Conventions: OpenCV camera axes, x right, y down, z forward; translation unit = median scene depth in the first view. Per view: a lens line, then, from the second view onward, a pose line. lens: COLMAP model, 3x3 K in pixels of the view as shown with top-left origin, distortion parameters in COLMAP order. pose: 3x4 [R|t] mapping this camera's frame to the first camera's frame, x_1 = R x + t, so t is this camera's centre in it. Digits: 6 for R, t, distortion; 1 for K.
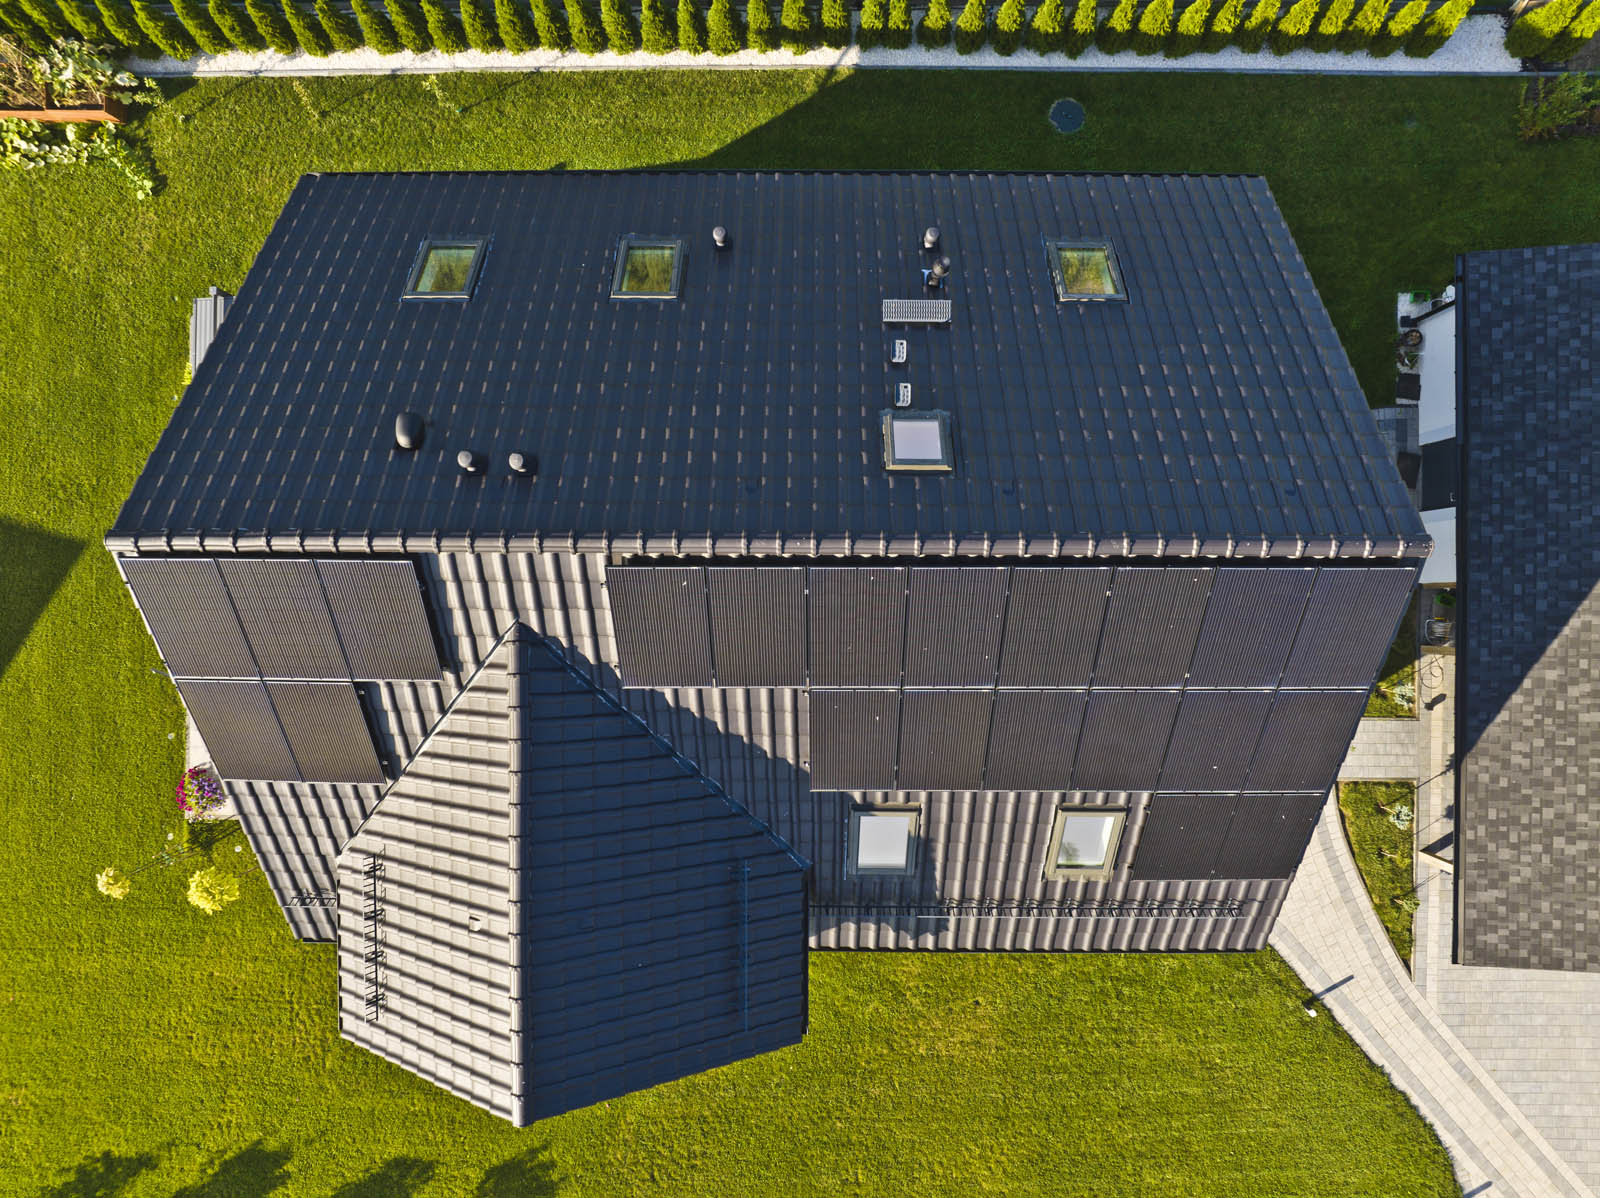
lens RADIAL K [[1129.1, 0, 800.0], [0, 1129.1, 599.0], [0, 0, 1]] dist [-0.072642, 0.047689]
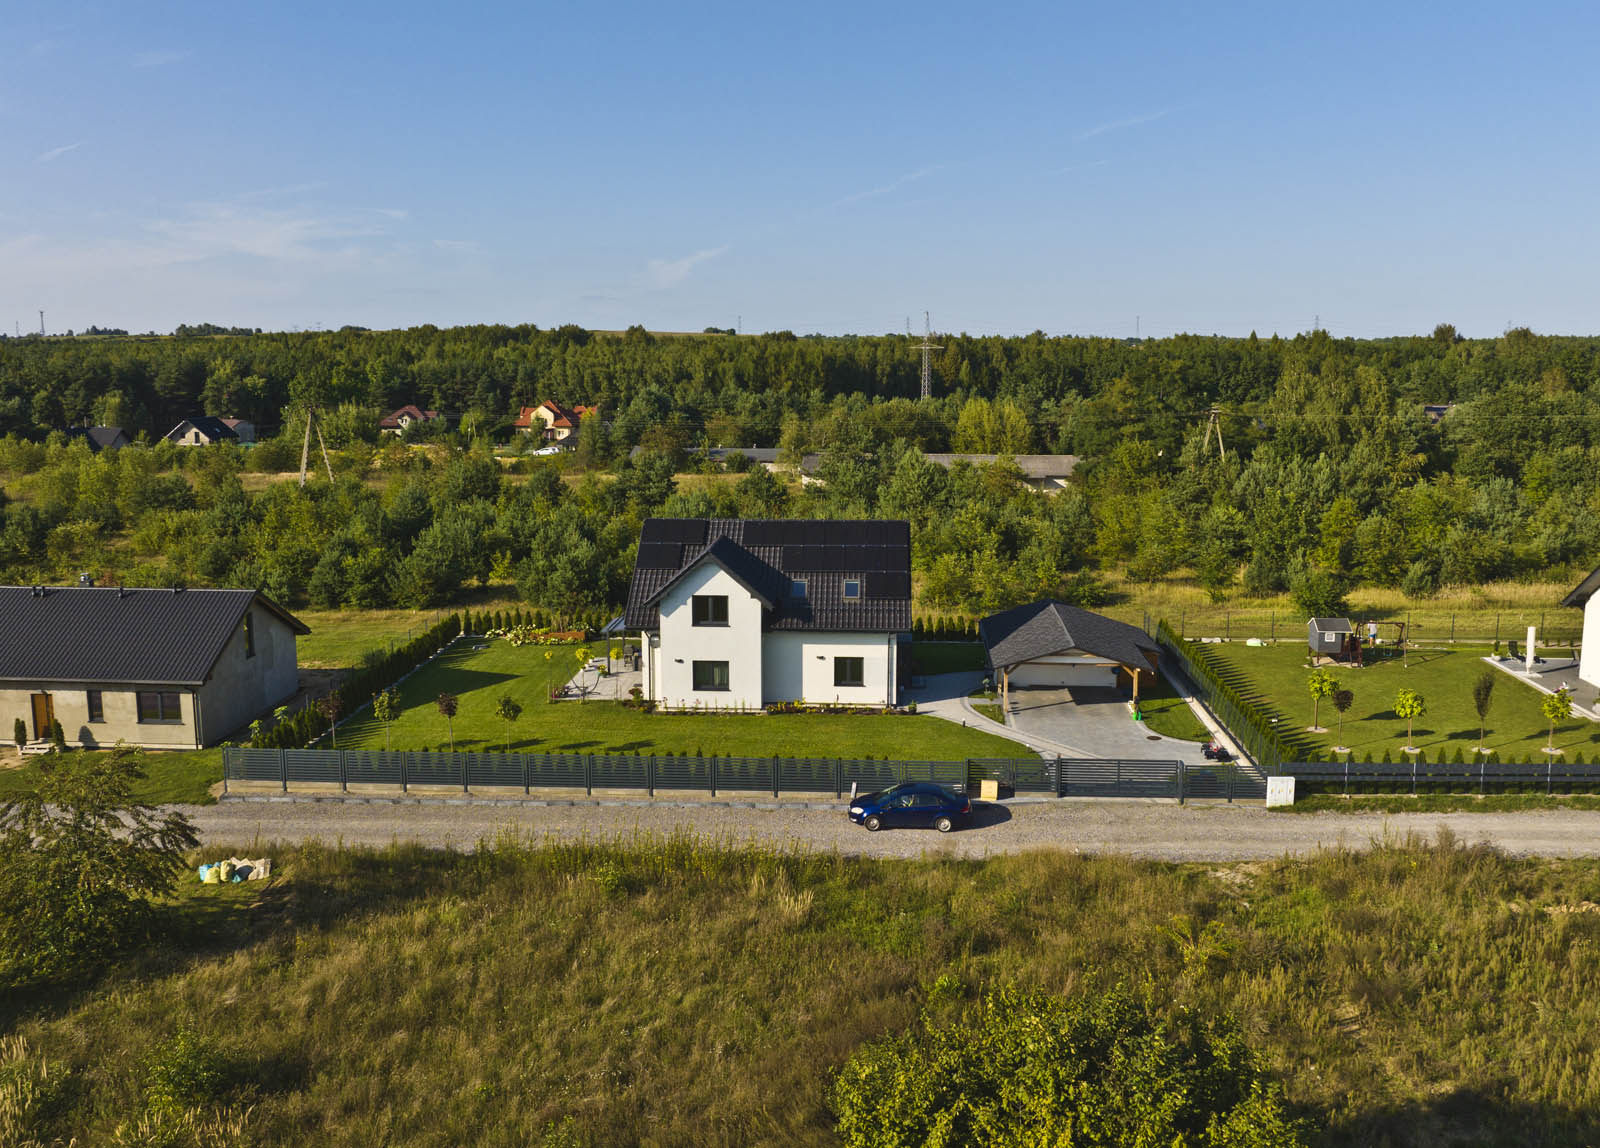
lens RADIAL K [[1295.8, 0, 841.4], [0, 1295.8, 573.3], [0, 0, 1]] dist [-0.010847, -0.002177]
pose [[0.999195, 0.019133, -0.035248, 0.277188], [-0.038138, 0.181370, -0.982675, 3.374413], [-0.012409, 0.983229, 0.181953, 0.104578]]
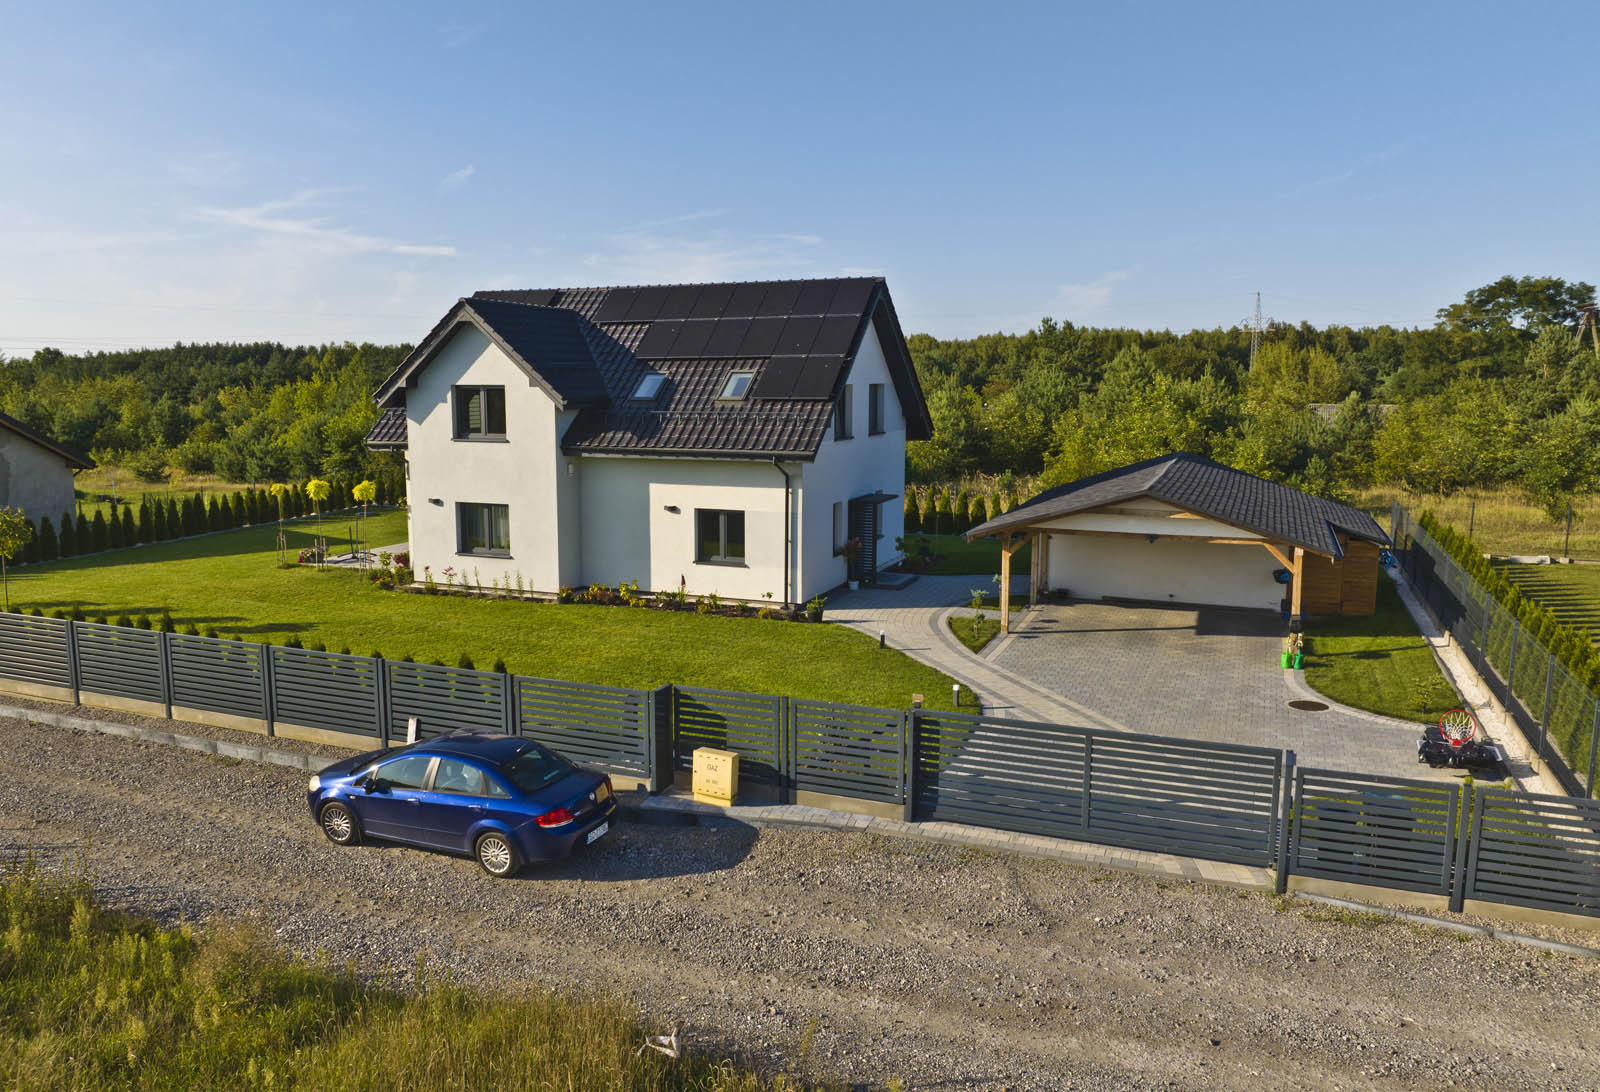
lens RADIAL K [[1166.0, 0, 762.6], [0, 1166.0, 551.5], [0, 0, 1]] dist [-0.036727, -0.005220]
pose [[0.921880, 0.066988, -0.381640, 0.839771], [-0.387463, 0.151916, -0.909282, 1.615679], [-0.002934, 0.986121, 0.166004, 0.700947]]
